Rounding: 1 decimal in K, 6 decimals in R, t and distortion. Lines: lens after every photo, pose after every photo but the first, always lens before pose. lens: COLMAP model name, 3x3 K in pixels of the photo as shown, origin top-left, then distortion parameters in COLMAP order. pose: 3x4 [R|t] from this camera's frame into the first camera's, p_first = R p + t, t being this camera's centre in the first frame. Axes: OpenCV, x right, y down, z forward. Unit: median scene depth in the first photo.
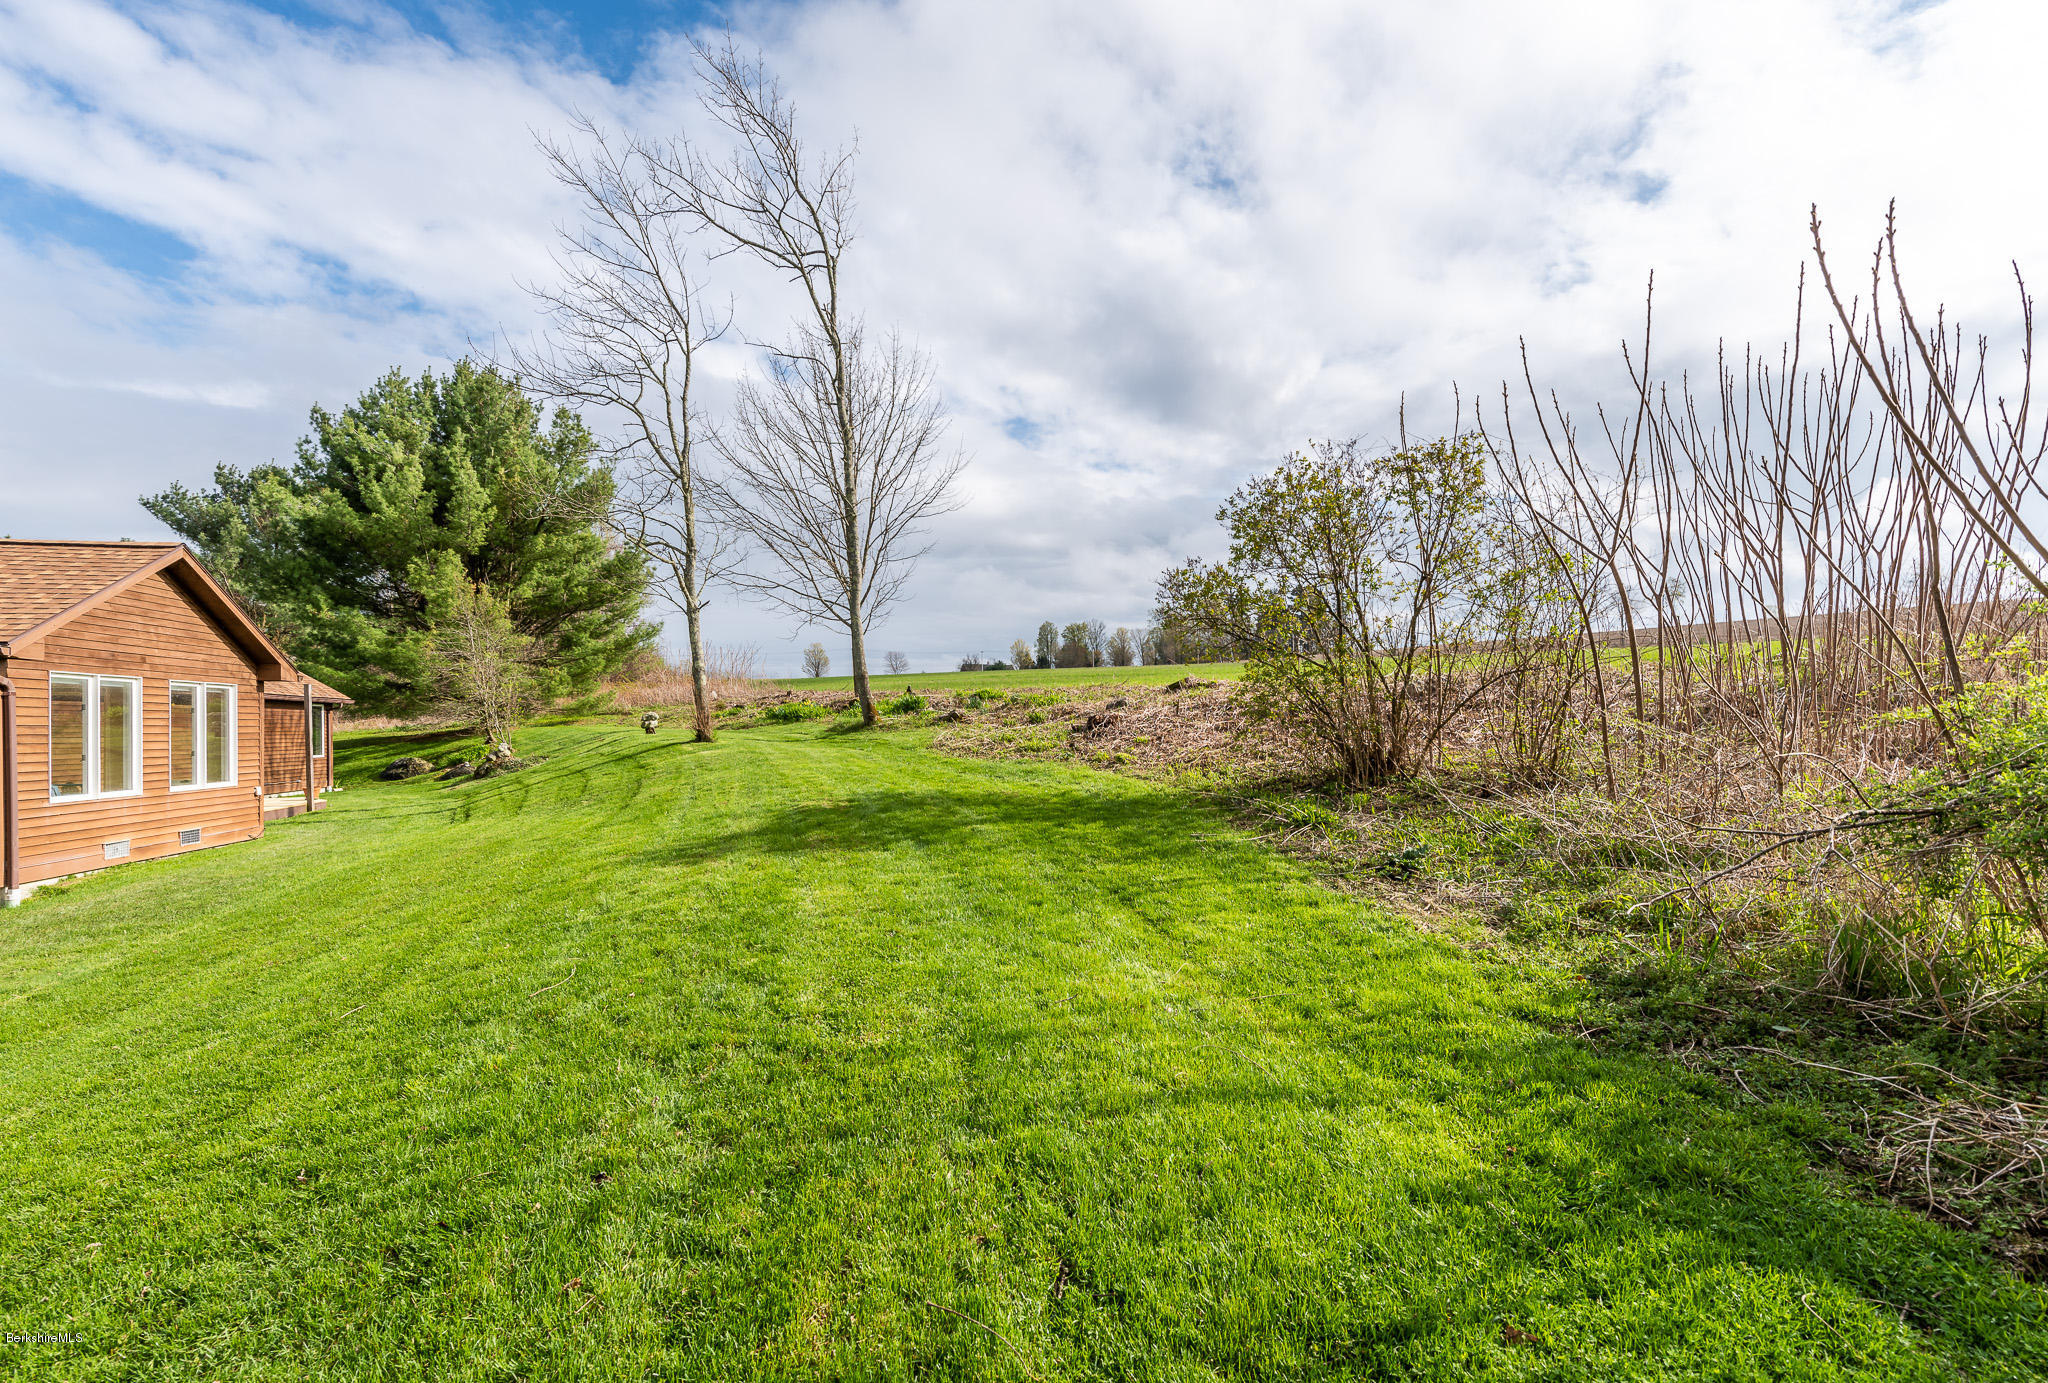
lens RADIAL K [[920.6, 0, 1024.0], [0, 920.6, 691.5], [0, 0, 1]] dist [-0.002889, 0.000110]
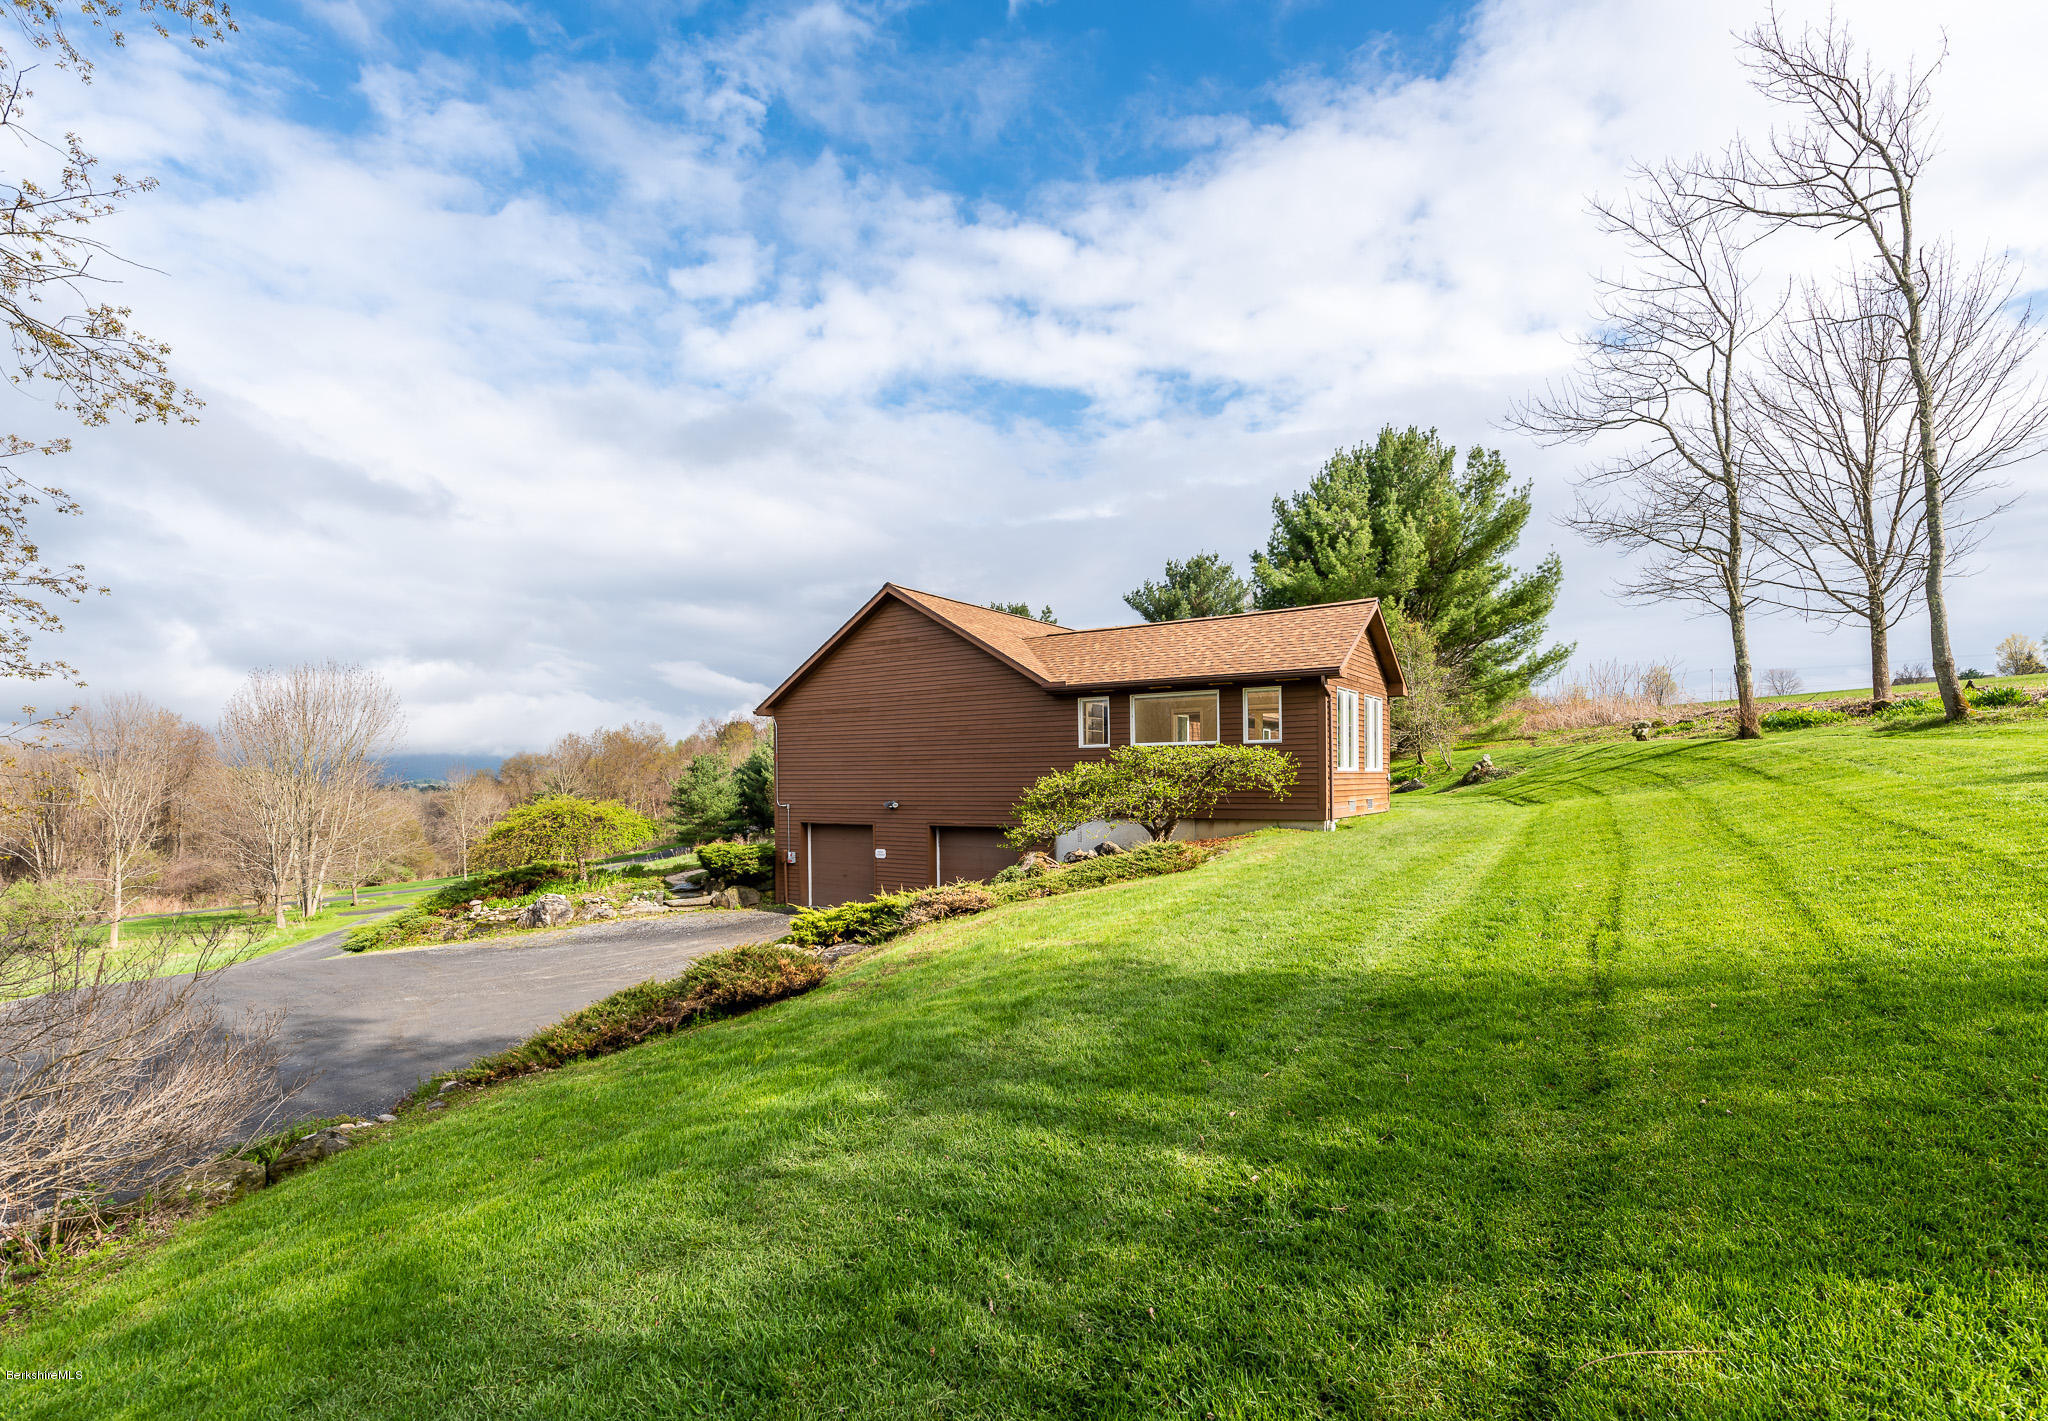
lens RADIAL K [[954.1, 0, 1022.8], [0, 954.1, 779.6], [0, 0, 1]] dist [0.077449, -0.039574]
pose [[0.701642, -0.002726, -0.712524, -0.071542], [0.035351, 0.998894, 0.030988, 0.019524], [0.711652, -0.046931, 0.700963, -0.169242]]
